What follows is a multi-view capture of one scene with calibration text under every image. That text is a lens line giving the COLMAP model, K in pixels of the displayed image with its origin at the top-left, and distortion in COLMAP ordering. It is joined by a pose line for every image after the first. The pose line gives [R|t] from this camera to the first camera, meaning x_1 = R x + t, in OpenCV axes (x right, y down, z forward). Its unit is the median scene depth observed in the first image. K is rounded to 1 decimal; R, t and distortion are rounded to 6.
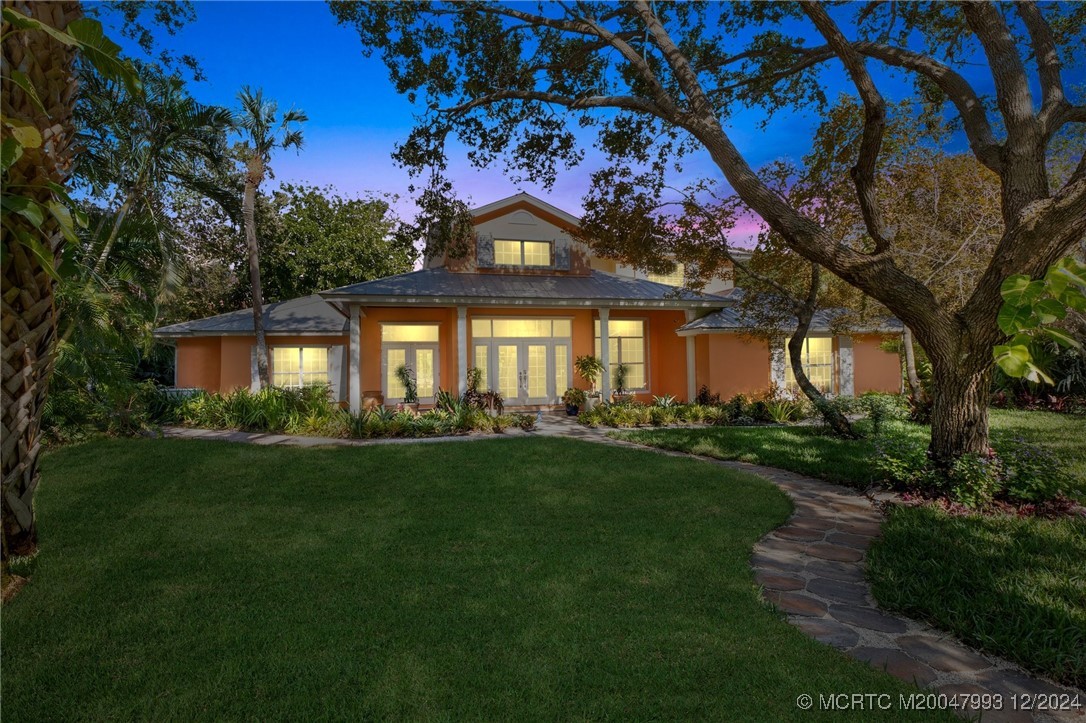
lens RADIAL K [[500.5, 0, 542.9], [0, 500.5, 320.7], [0, 0, 1]] dist [0.002275, 0.000095]
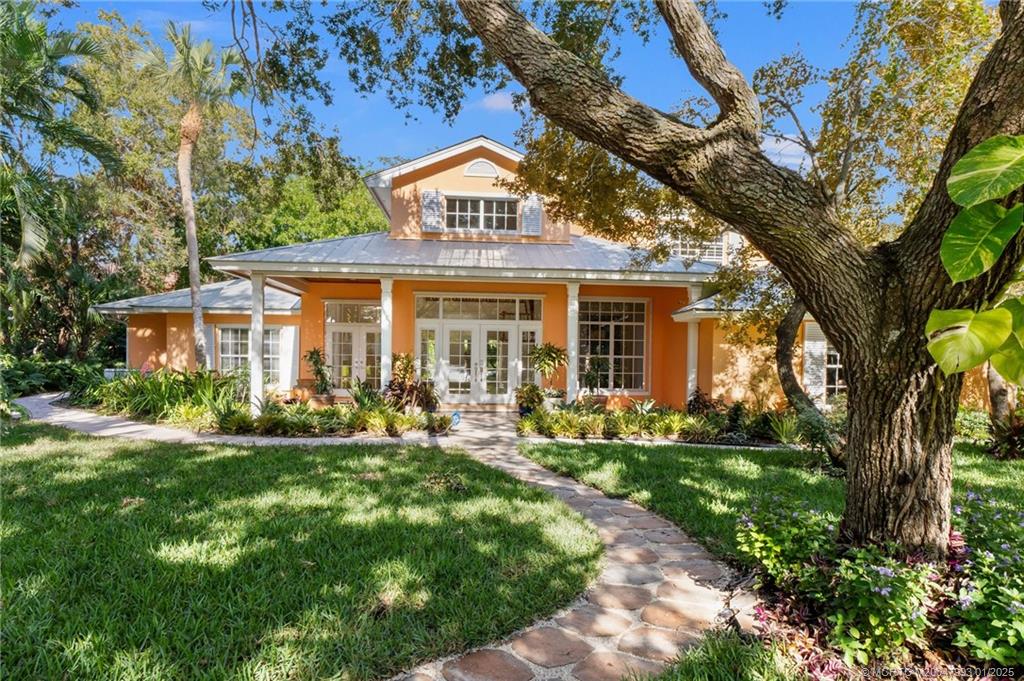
lens RADIAL K [[554.9, 0, 512.0], [0, 554.9, 340.5], [0, 0, 1]] dist [-0.004622, 0.000727]
pose [[0.982324, 0.024811, -0.185538, 0.386496], [-0.014613, 0.998317, 0.056129, 0.034031], [0.186618, -0.052426, 0.981033, 0.283247]]
